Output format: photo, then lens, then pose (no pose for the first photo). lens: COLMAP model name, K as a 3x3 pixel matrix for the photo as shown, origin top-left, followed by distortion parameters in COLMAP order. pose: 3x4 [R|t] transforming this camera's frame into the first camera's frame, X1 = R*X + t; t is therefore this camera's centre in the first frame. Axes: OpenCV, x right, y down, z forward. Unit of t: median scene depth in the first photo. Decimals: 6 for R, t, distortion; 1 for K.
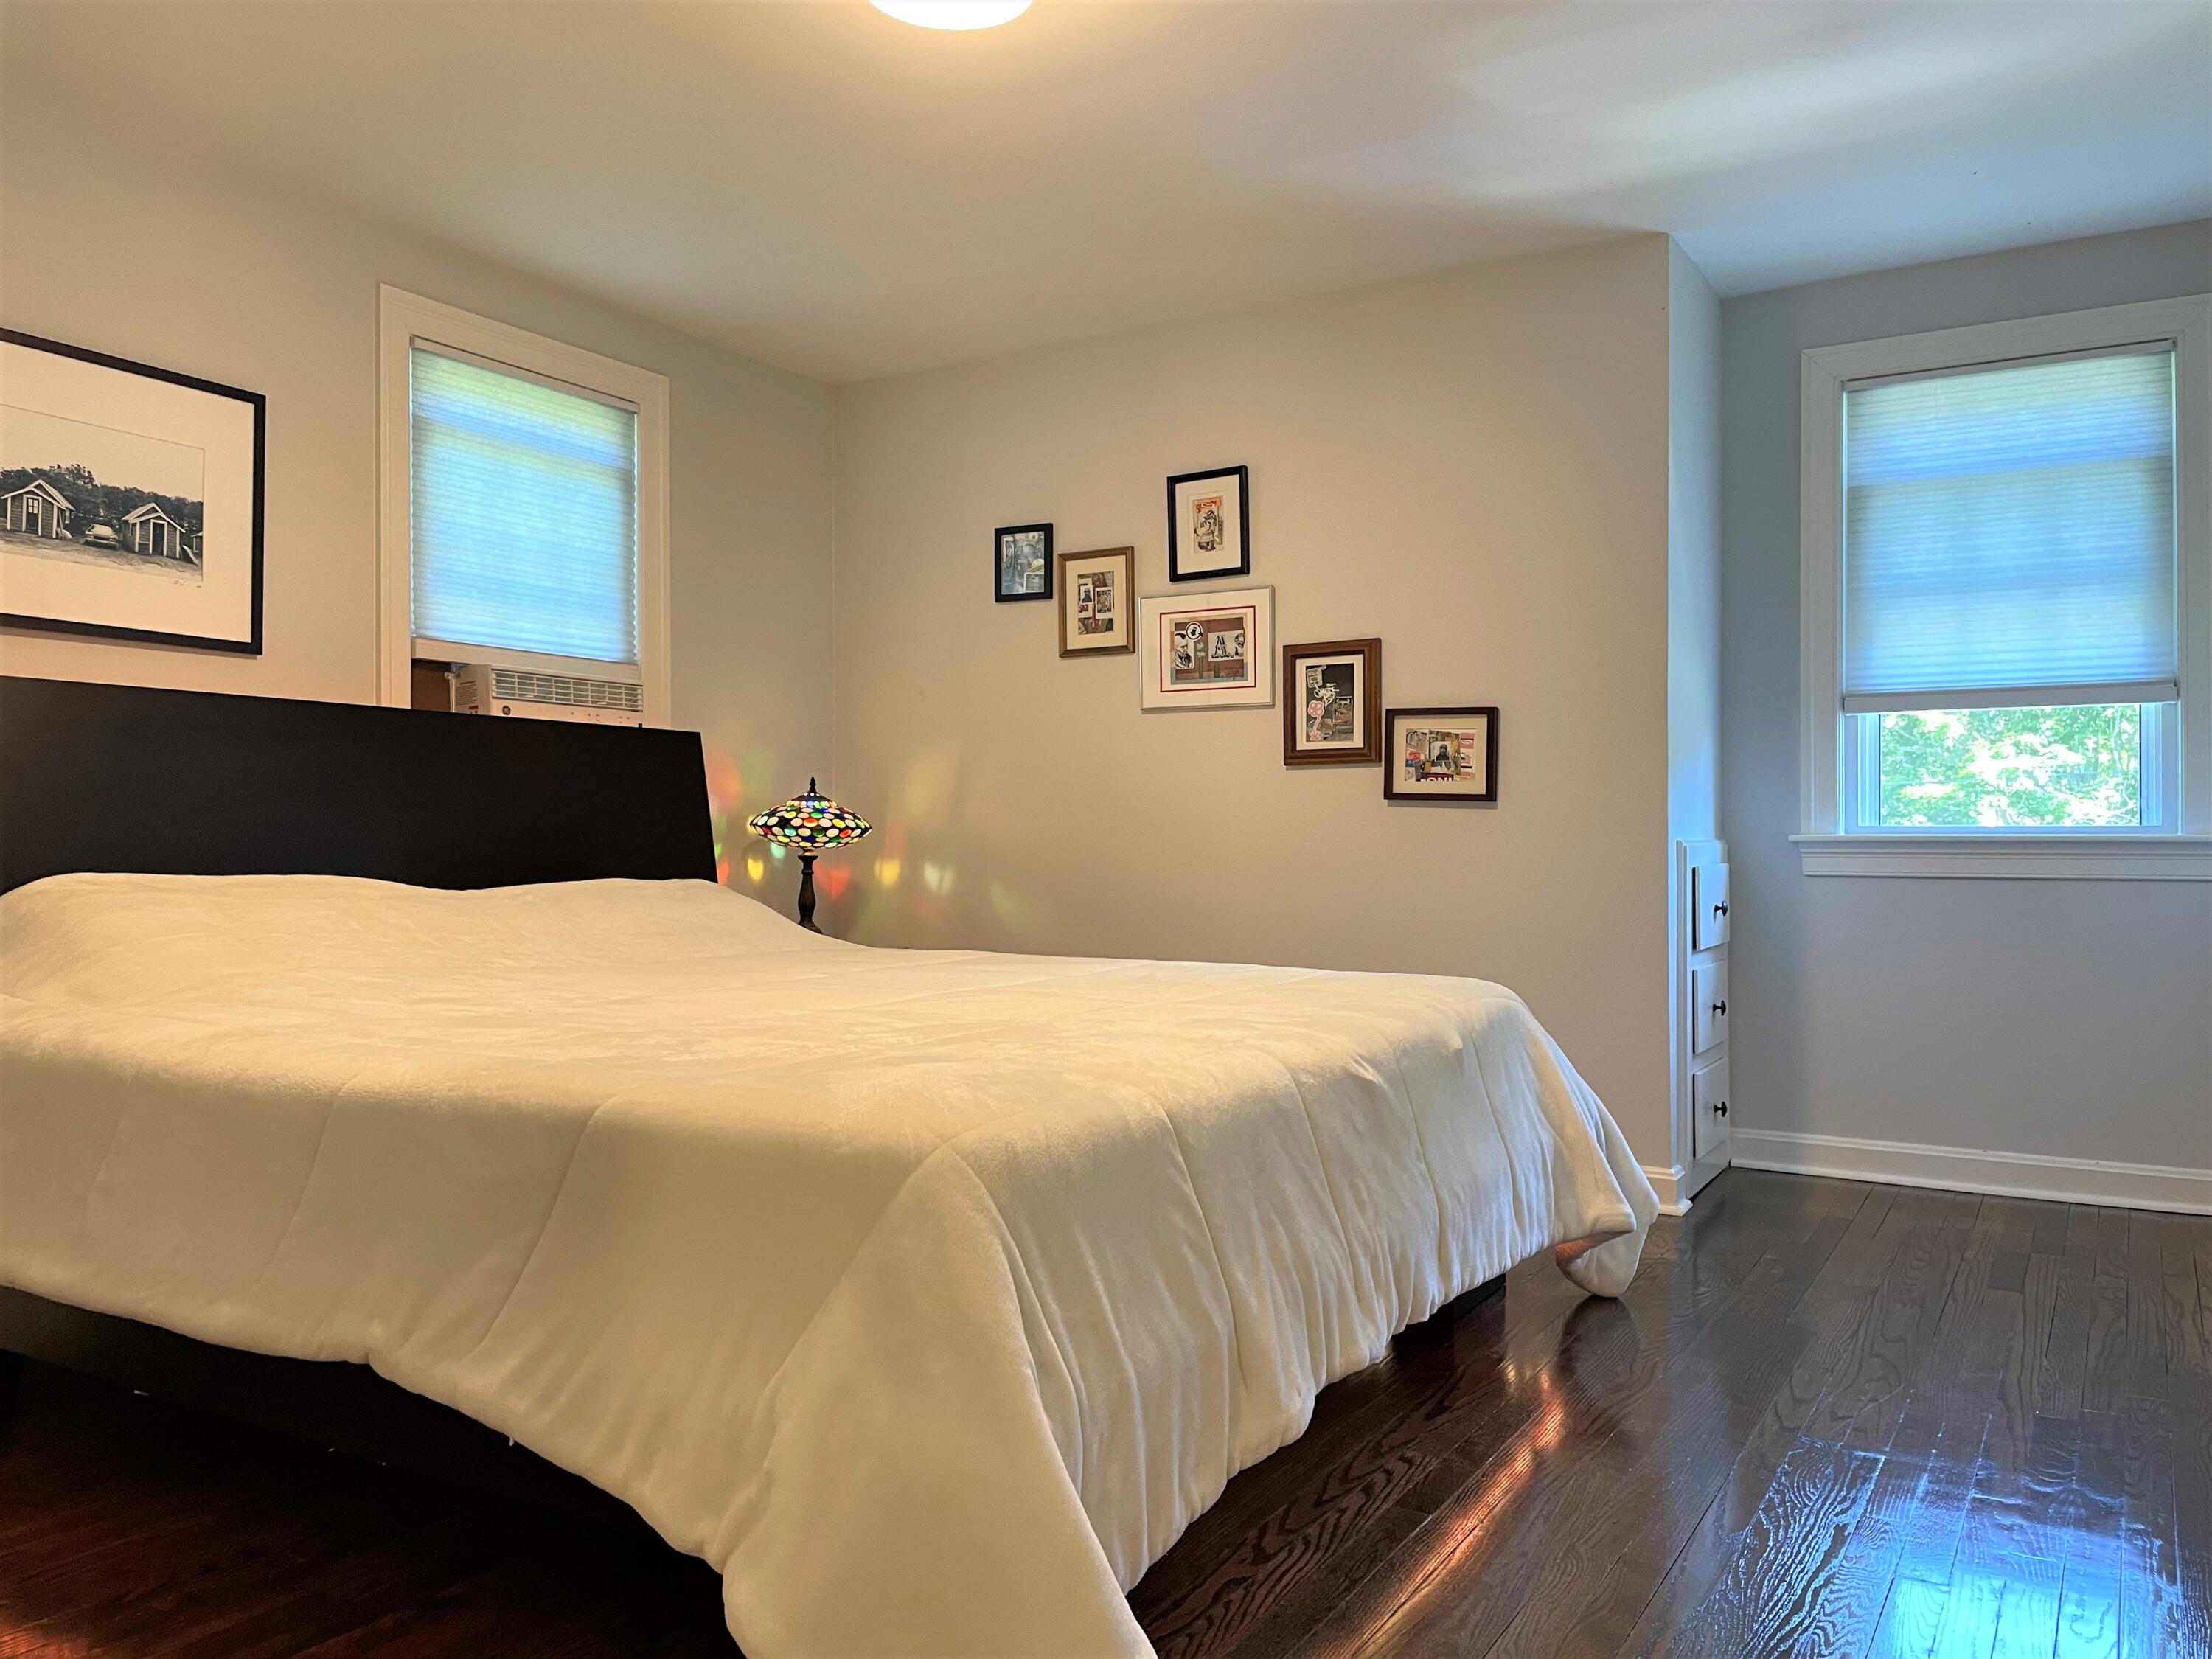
lens RADIAL K [[1677.5, 0, 1108.9], [0, 1677.5, 835.6], [0, 0, 1]] dist [0.024004, -0.027927]
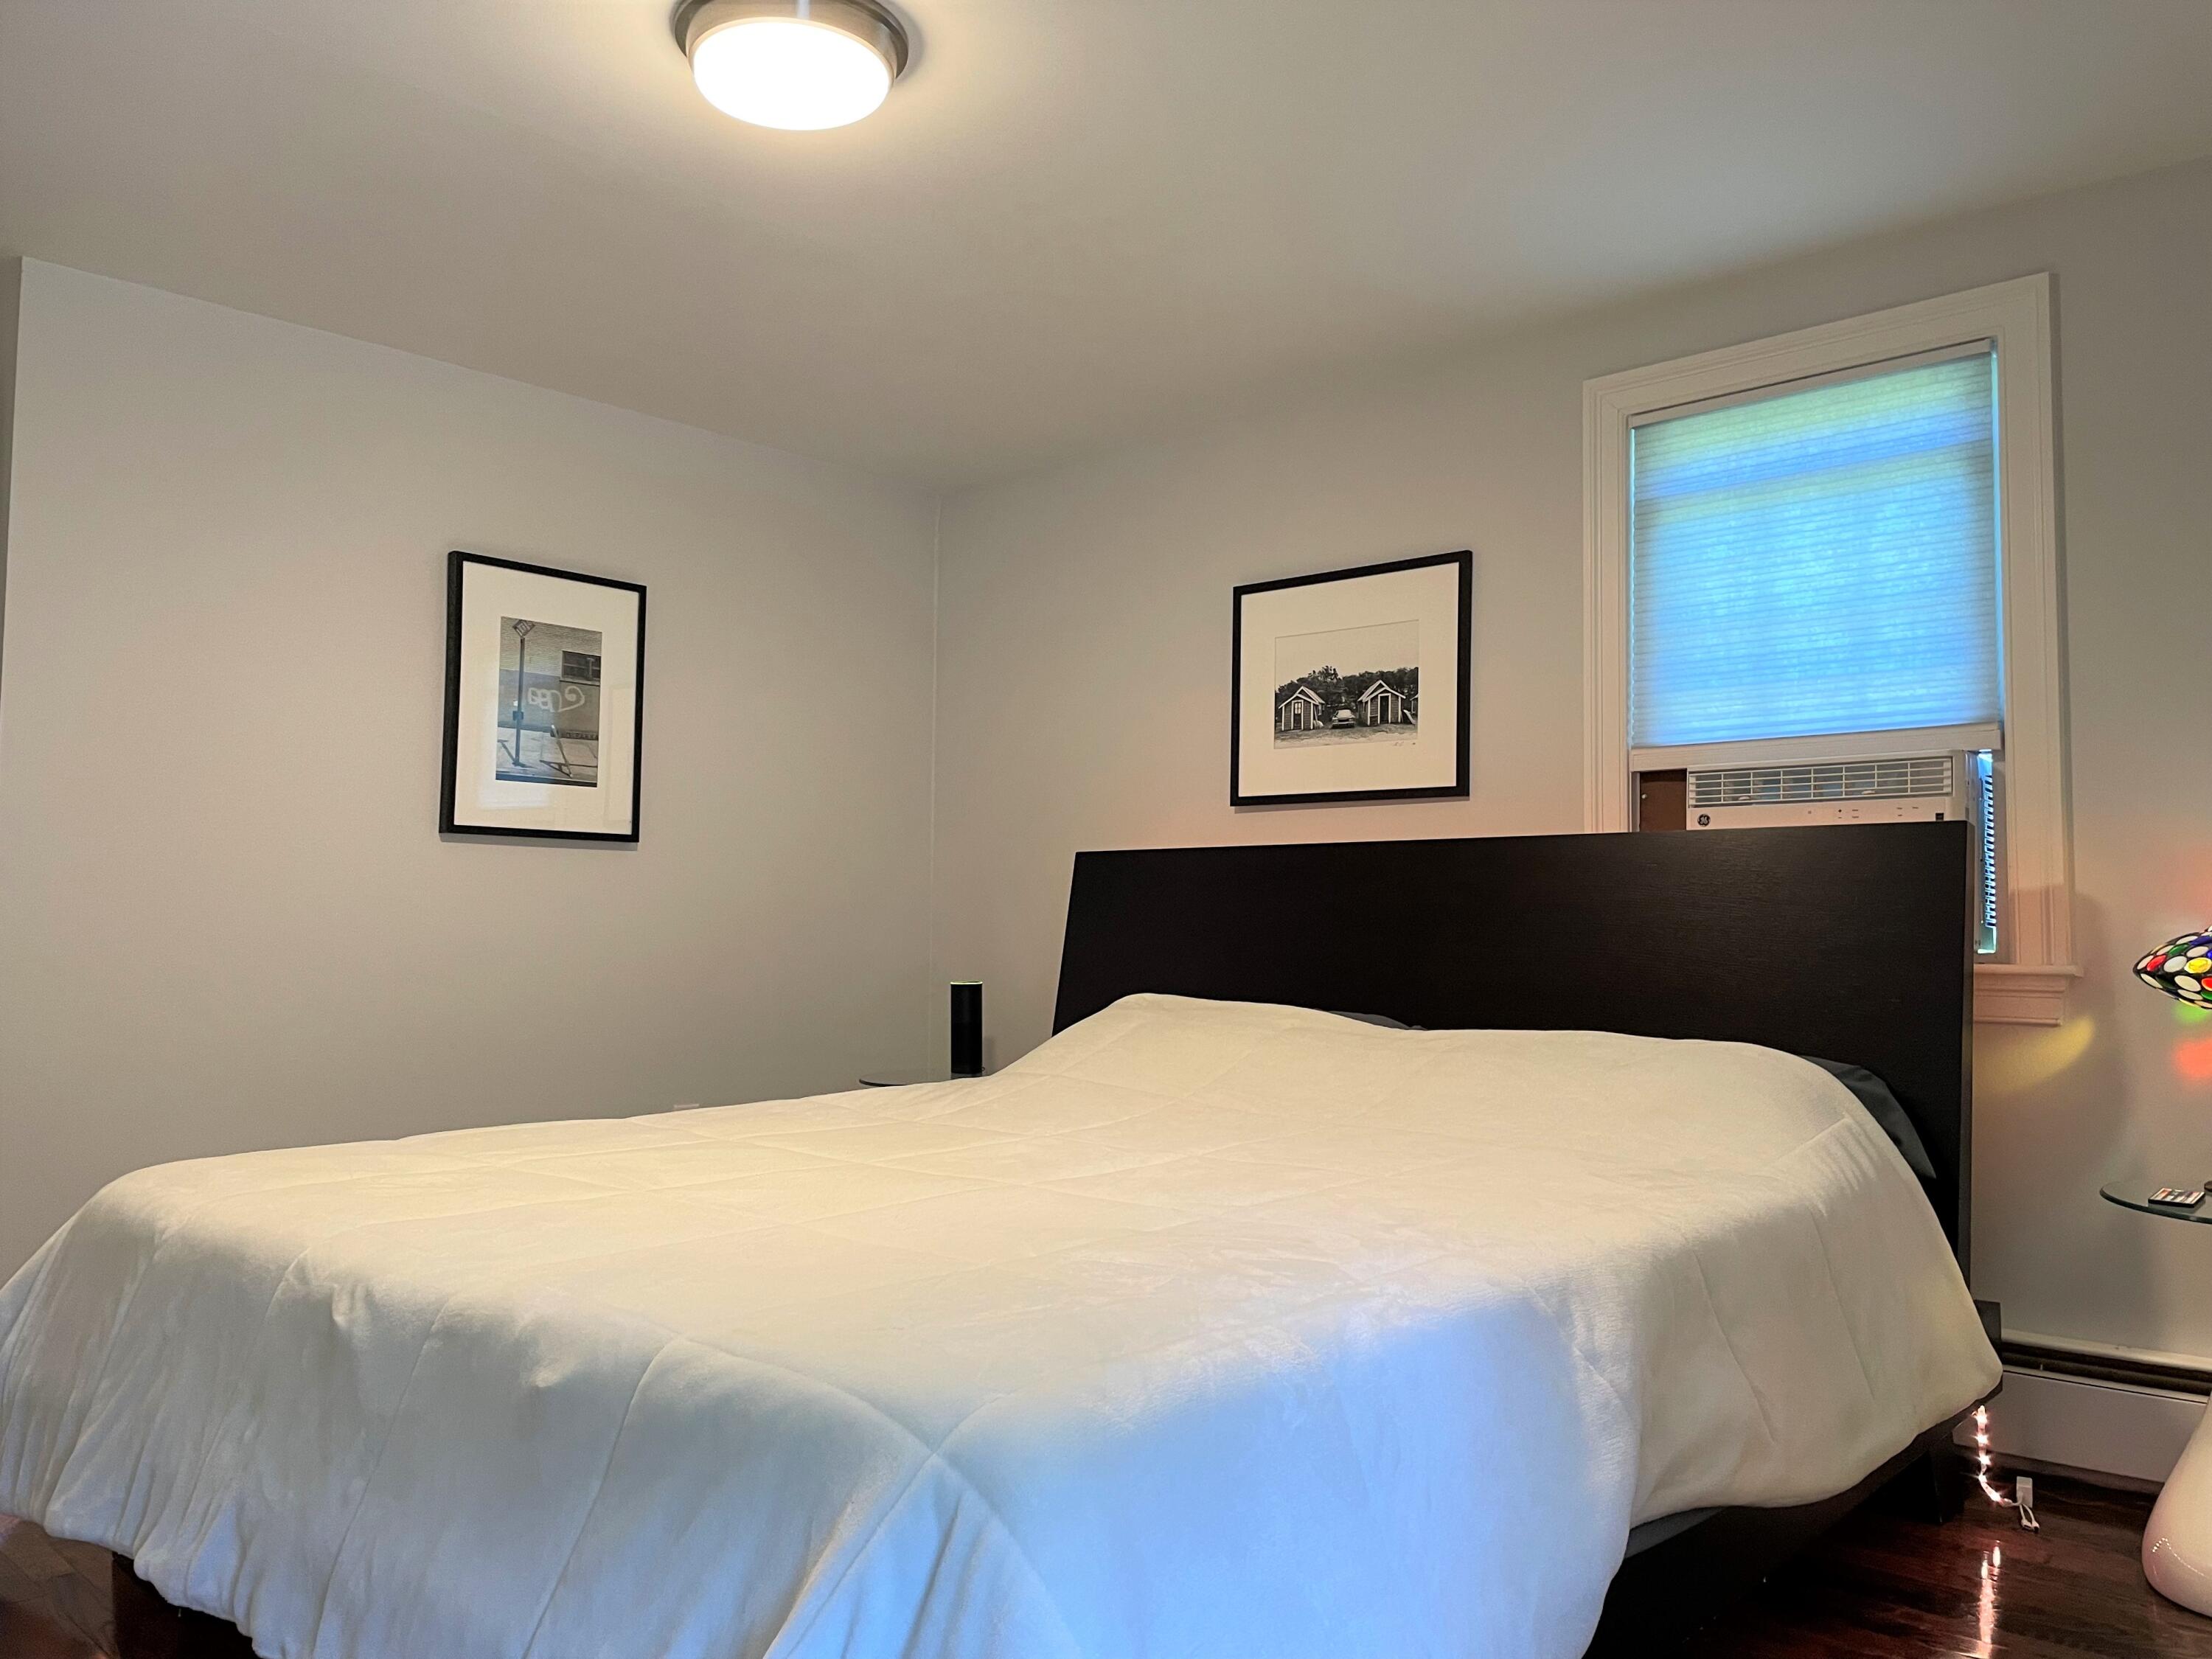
lens RADIAL K [[1677.5, 0, 1109.1], [0, 1677.5, 824.7], [0, 0, 1]] dist [0.024004, -0.027927]
pose [[-0.237874, -0.081074, -0.967907, 0.545414], [-0.020055, 0.996708, -0.078558, -0.003782], [0.971089, 0.000725, -0.238717, 1.021271]]
